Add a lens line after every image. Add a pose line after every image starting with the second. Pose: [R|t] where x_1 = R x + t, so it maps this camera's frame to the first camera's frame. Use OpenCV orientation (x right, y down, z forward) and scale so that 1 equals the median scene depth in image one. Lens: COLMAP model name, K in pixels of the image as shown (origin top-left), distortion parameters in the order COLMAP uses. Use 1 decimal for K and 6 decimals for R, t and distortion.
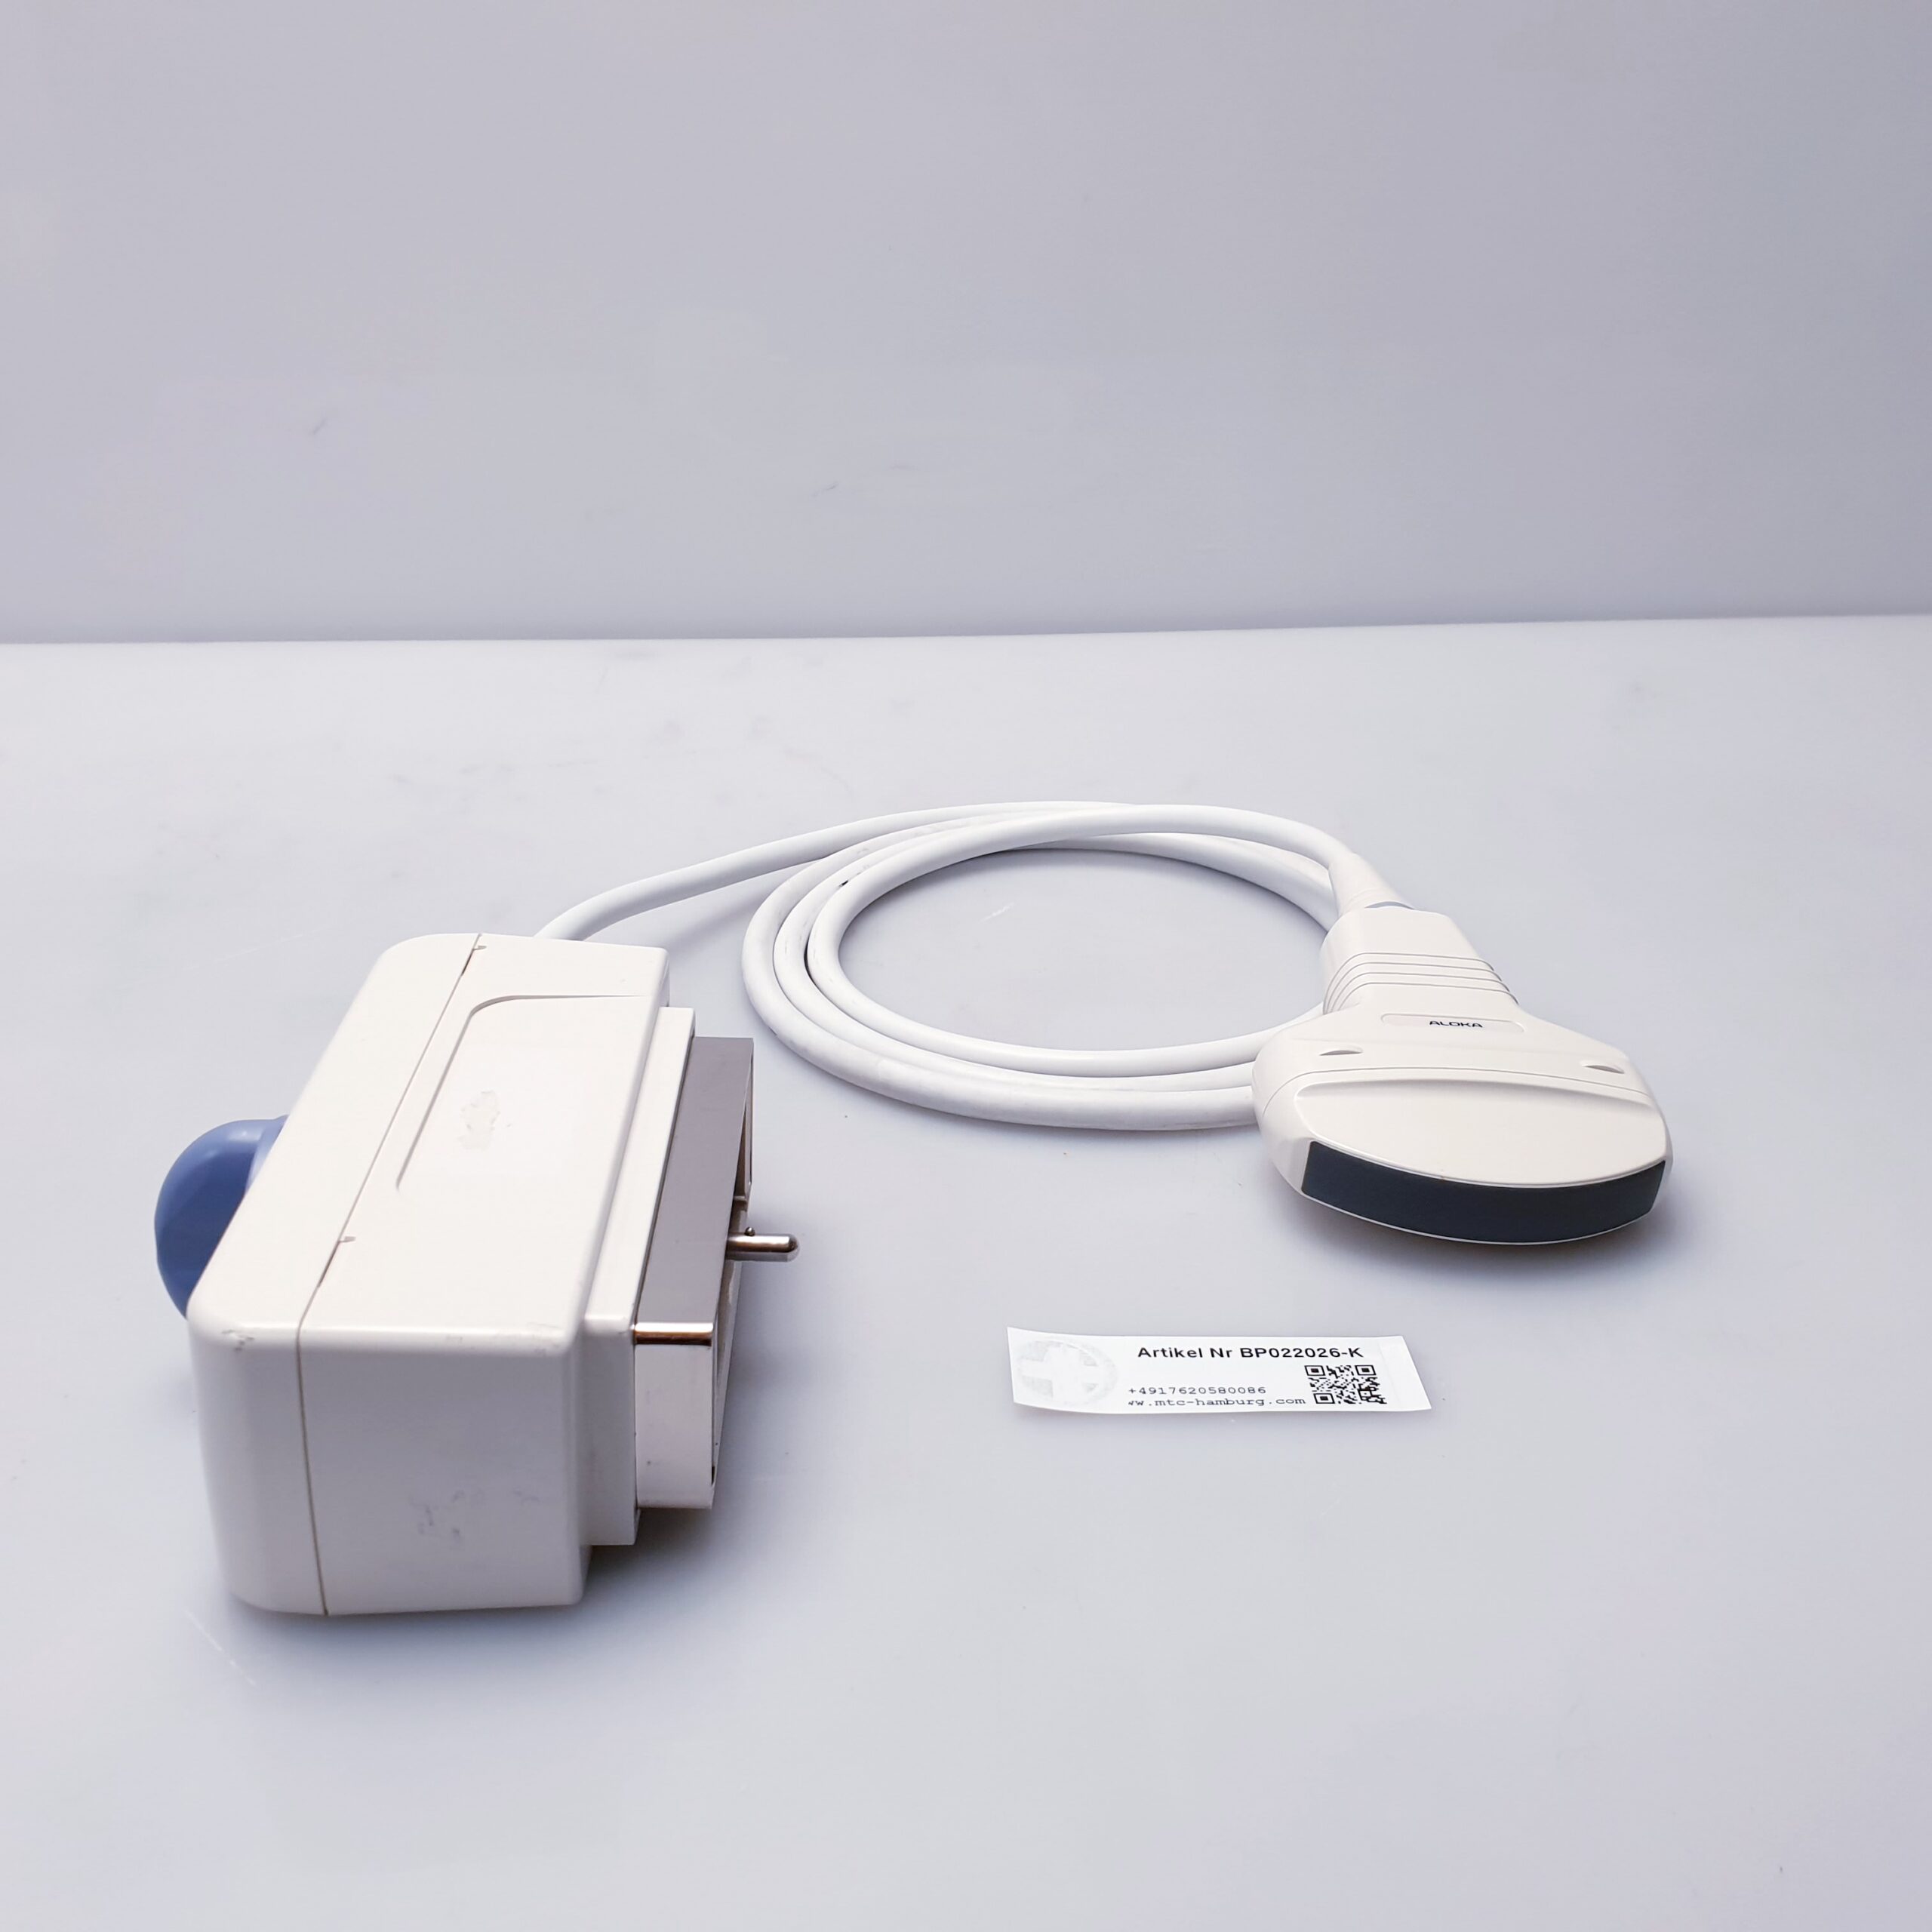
lens RADIAL K [[2001.8, 0, 919.1], [0, 2001.8, 934.0], [0, 0, 1]] dist [0.277143, -1.074461]
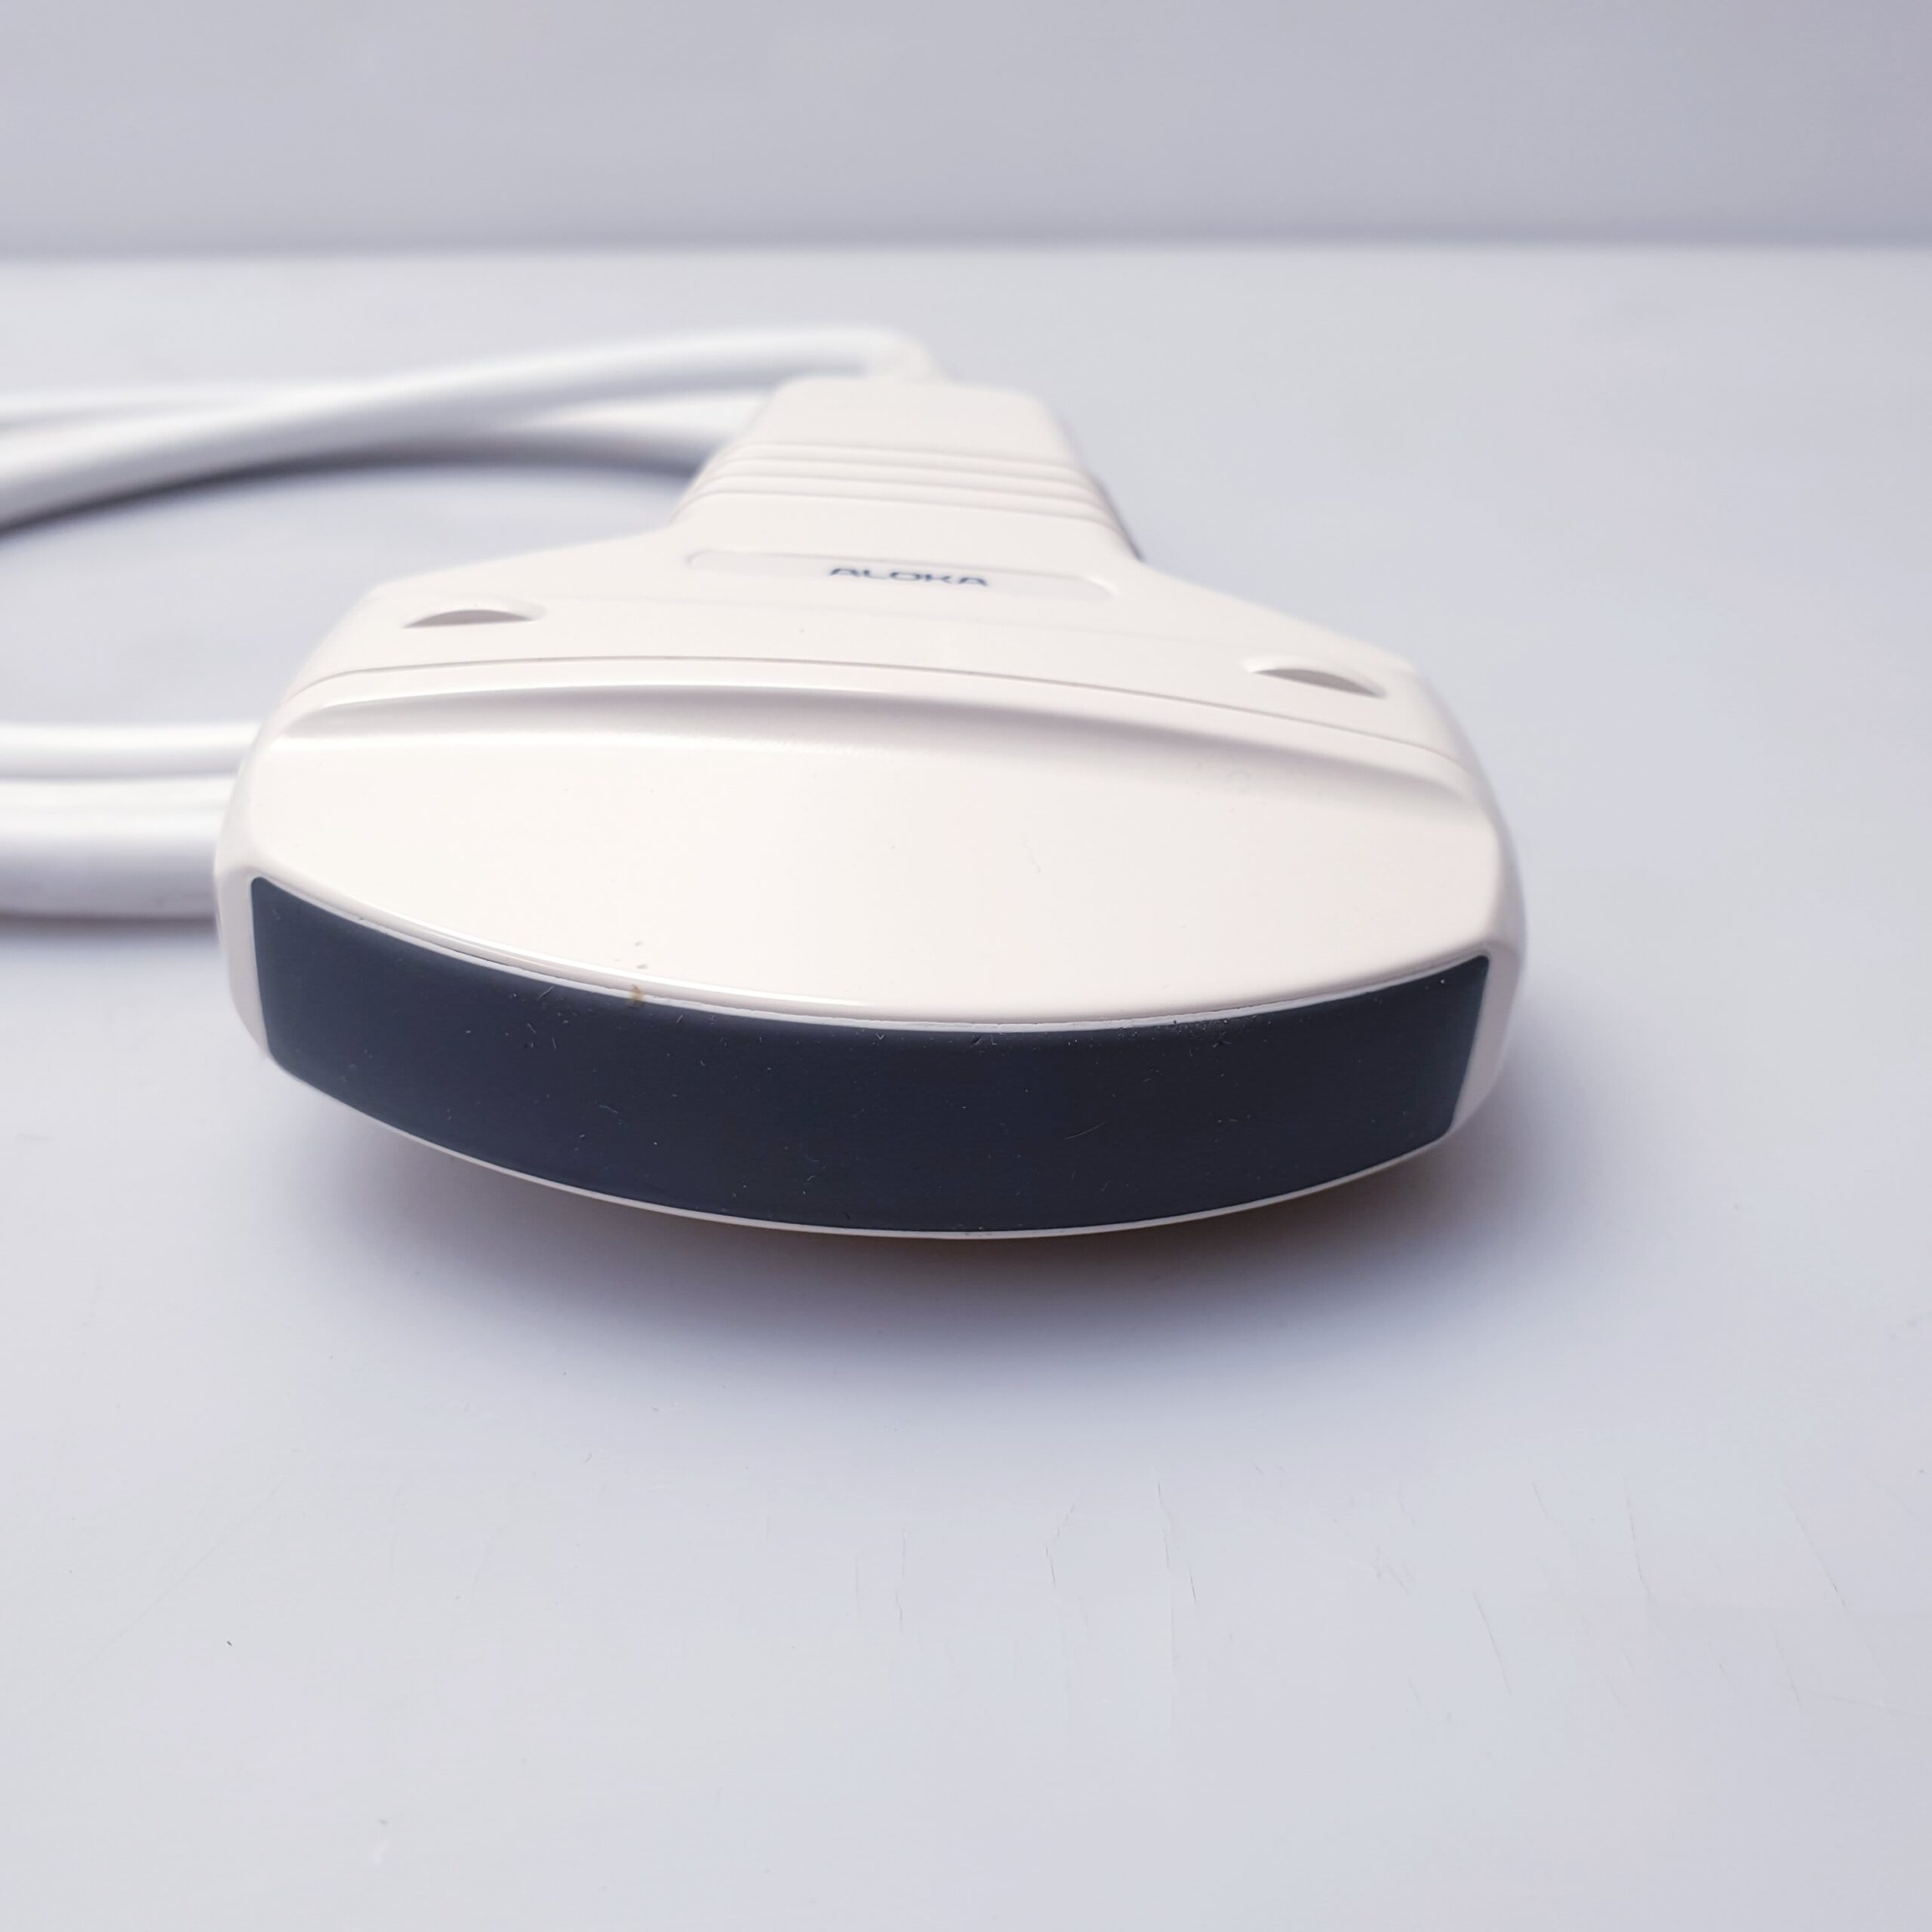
lens RADIAL K [[2001.8, 0, 919.1], [0, 2001.8, 934.0], [0, 0, 1]] dist [0.277143, -1.074461]
pose [[0.999858, 0.007257, -0.015223, 0.313252], [-0.006924, 0.999738, 0.021800, 0.110923], [0.015377, -0.021692, 0.999646, 0.768636]]
